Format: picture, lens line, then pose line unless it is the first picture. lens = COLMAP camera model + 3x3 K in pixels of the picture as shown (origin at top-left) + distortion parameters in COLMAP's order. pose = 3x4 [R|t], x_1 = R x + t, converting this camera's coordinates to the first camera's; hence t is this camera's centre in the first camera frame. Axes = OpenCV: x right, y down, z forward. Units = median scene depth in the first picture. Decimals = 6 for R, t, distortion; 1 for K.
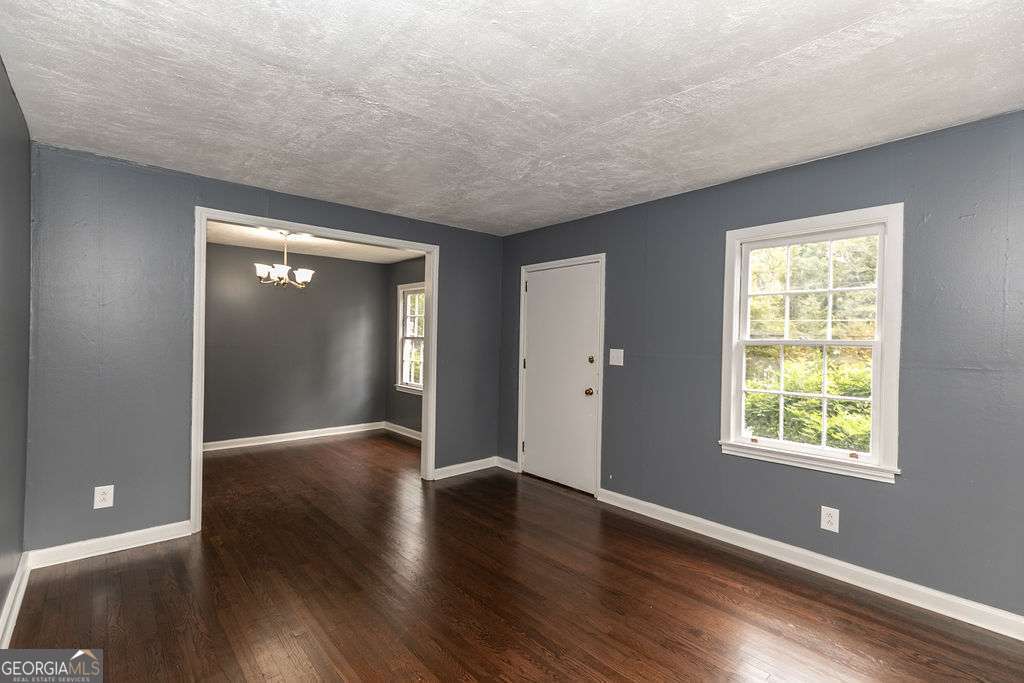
lens RADIAL K [[445.8, 0, 512.0], [0, 445.8, 341.5], [0, 0, 1]] dist [0.002566, 0.000293]
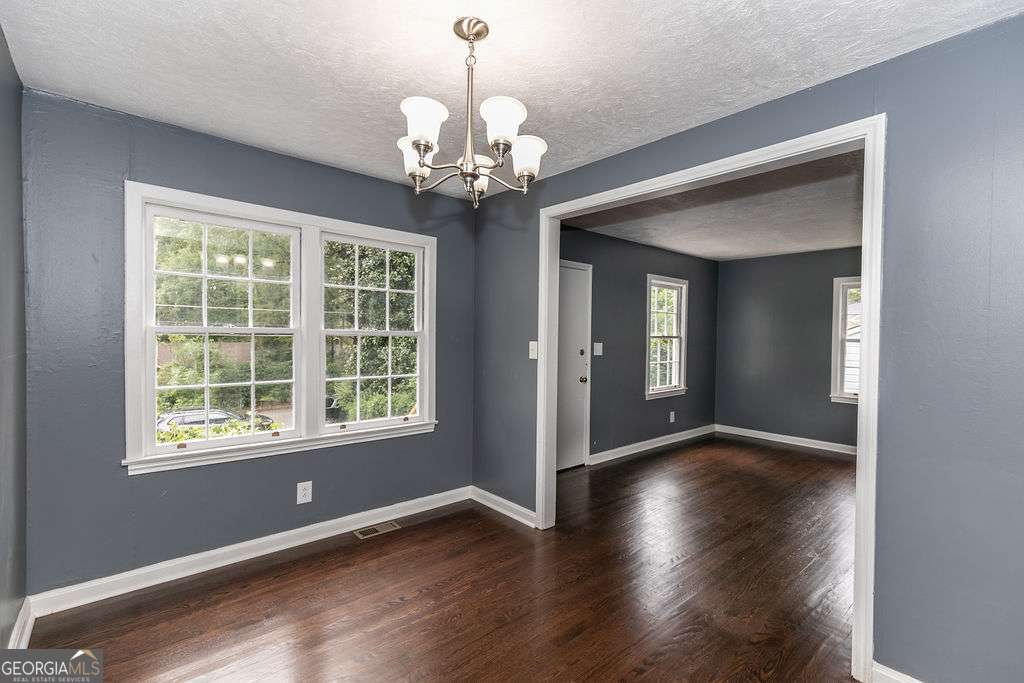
lens RADIAL K [[464.9, 0, 532.1], [0, 464.9, 344.0], [0, 0, 1]] dist [0.000639, -0.000043]
pose [[0.008562, -0.032733, 0.999427, -1.077409], [-0.009540, 0.999416, 0.032815, -0.021232], [-0.999918, -0.009815, 0.008244, 1.145770]]
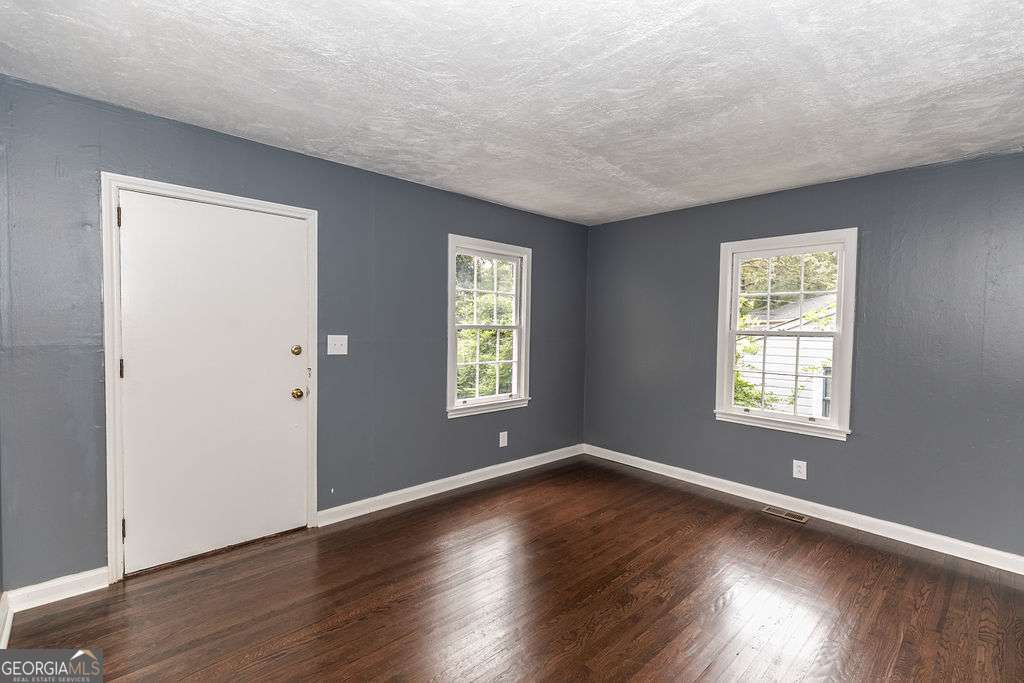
lens RADIAL K [[465.3, 0, 517.5], [0, 465.3, 349.8], [0, 0, 1]] dist [0.010520, 0.000204]
pose [[-0.014636, -0.059375, 0.998128, -0.610856], [-0.011036, 0.998184, 0.059216, -0.009905], [-0.999832, -0.010148, -0.015265, 0.659558]]
